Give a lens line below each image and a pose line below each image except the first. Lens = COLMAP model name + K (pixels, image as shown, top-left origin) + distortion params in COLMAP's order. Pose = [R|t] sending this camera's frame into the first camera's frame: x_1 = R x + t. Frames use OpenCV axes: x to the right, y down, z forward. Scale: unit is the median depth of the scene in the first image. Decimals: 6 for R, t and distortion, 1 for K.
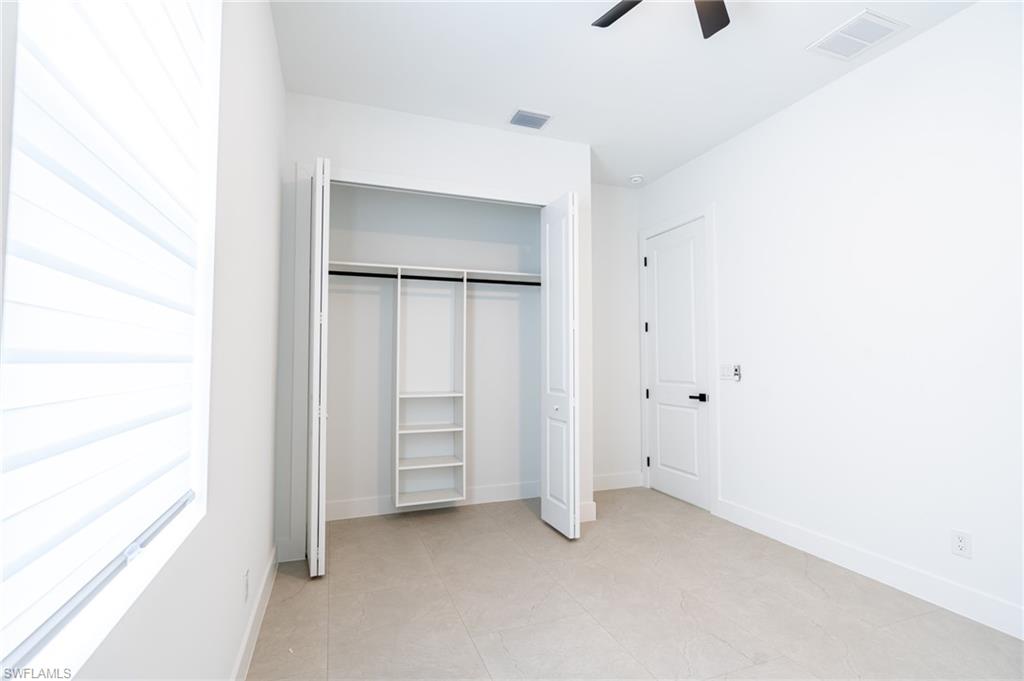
lens RADIAL K [[480.4, 0, 524.6], [0, 480.4, 330.4], [0, 0, 1]] dist [-0.003735, 0.003608]
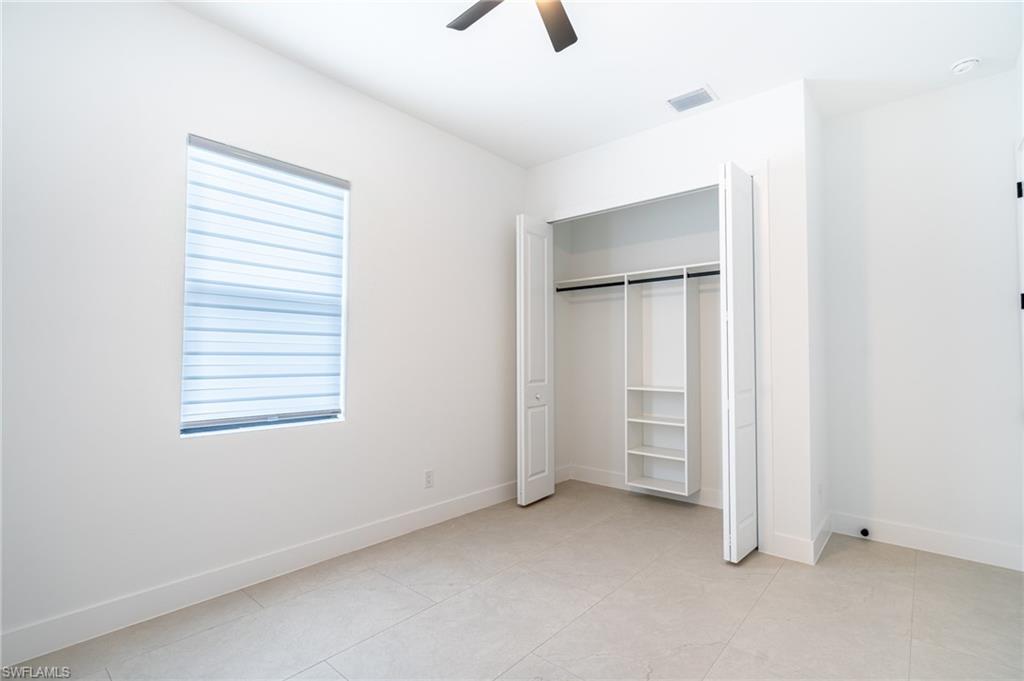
lens RADIAL K [[480.4, 0, 504.3], [0, 480.4, 330.7], [0, 0, 1]] dist [-0.003735, 0.003608]
pose [[0.472374, -0.043081, -0.880345, 0.598028], [0.049457, 0.998527, -0.022327, 0.012531], [0.880009, -0.032993, 0.473809, 0.205164]]
